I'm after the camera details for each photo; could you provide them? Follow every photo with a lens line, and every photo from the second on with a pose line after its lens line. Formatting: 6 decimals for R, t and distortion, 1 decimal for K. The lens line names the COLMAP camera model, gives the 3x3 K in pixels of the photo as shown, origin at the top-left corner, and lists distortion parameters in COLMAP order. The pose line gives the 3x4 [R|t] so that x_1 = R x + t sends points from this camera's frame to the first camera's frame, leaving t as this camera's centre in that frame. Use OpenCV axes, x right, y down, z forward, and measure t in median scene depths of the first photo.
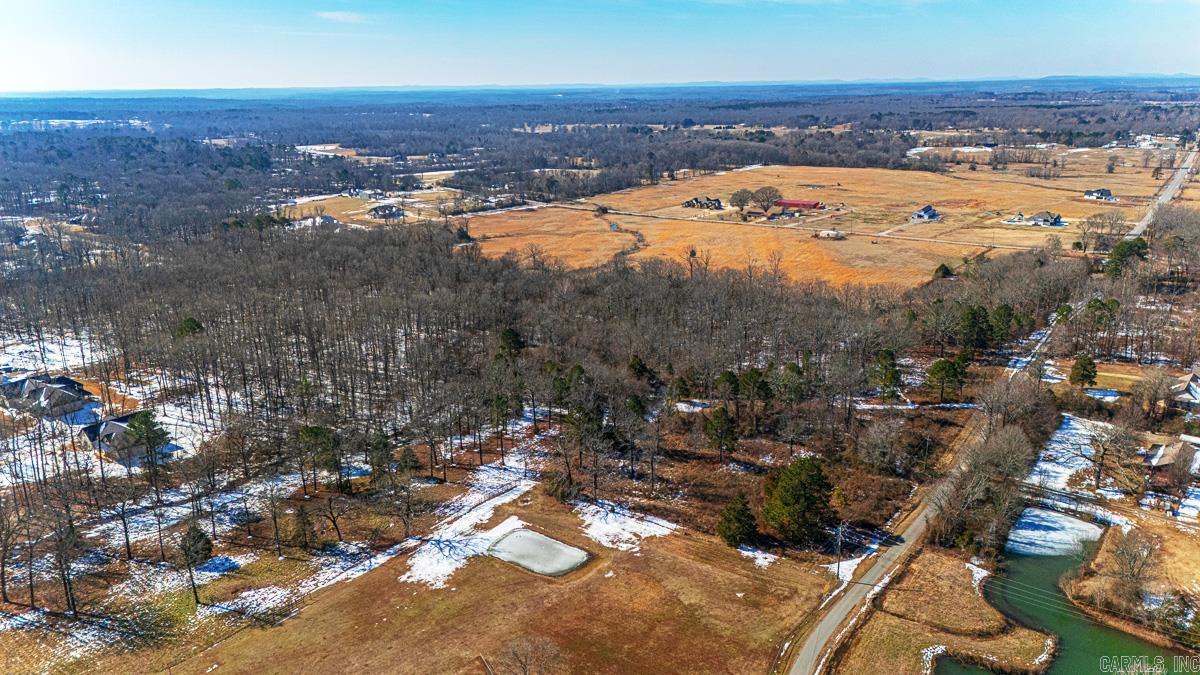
lens RADIAL K [[851.9, 0, 603.5], [0, 851.9, 339.7], [0, 0, 1]] dist [0.076770, -0.073532]
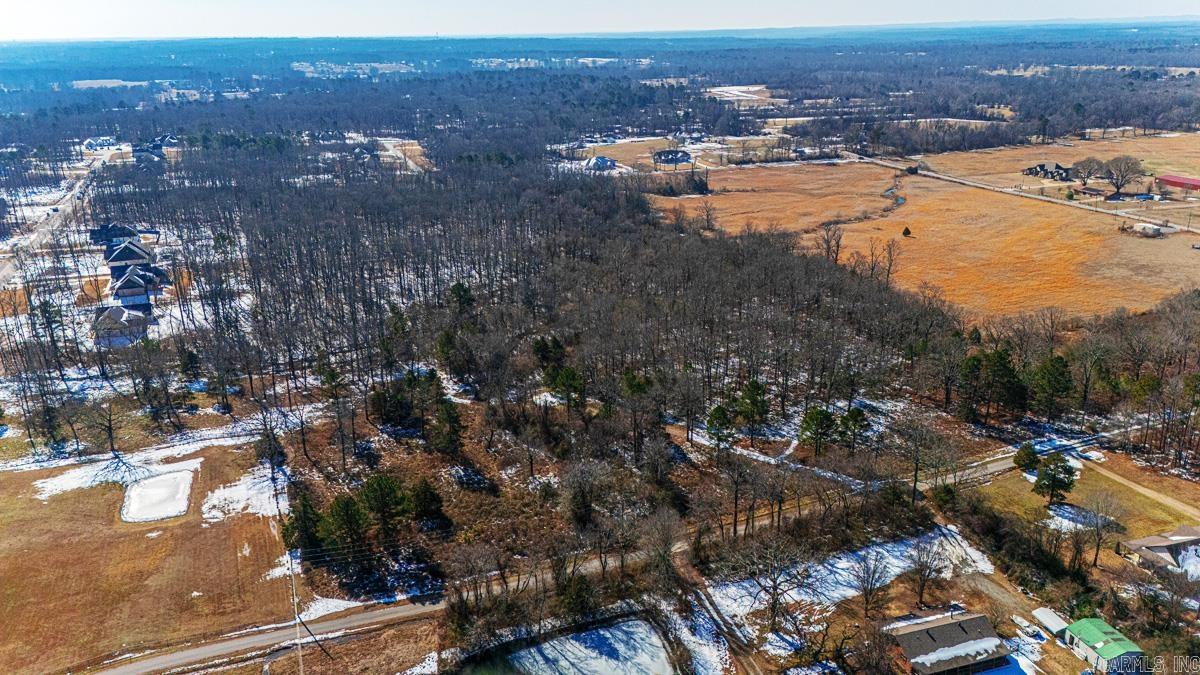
lens RADIAL K [[849.4, 0, 600.0], [0, 849.4, 337.5], [0, 0, 1]] dist [0.051321, -0.033898]
pose [[0.841583, 0.181894, -0.508579, 0.666772], [-0.148755, 0.983231, 0.105498, -0.098800], [0.519240, -0.013131, 0.854528, 0.301523]]
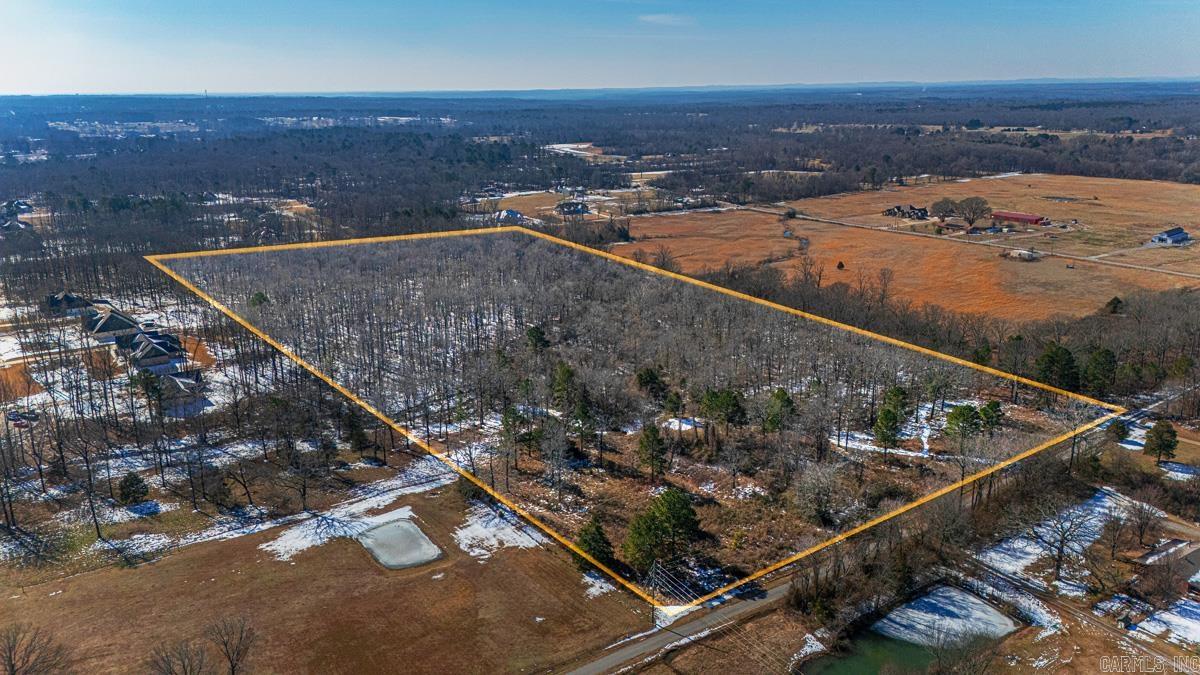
lens RADIAL K [[851.9, 0, 603.5], [0, 851.9, 339.7], [0, 0, 1]] dist [0.076770, -0.073532]
pose [[0.948007, 0.091358, -0.304854, 0.343492], [-0.091212, 0.995722, 0.014754, -0.024816], [0.304898, 0.013819, 0.952285, 0.070837]]
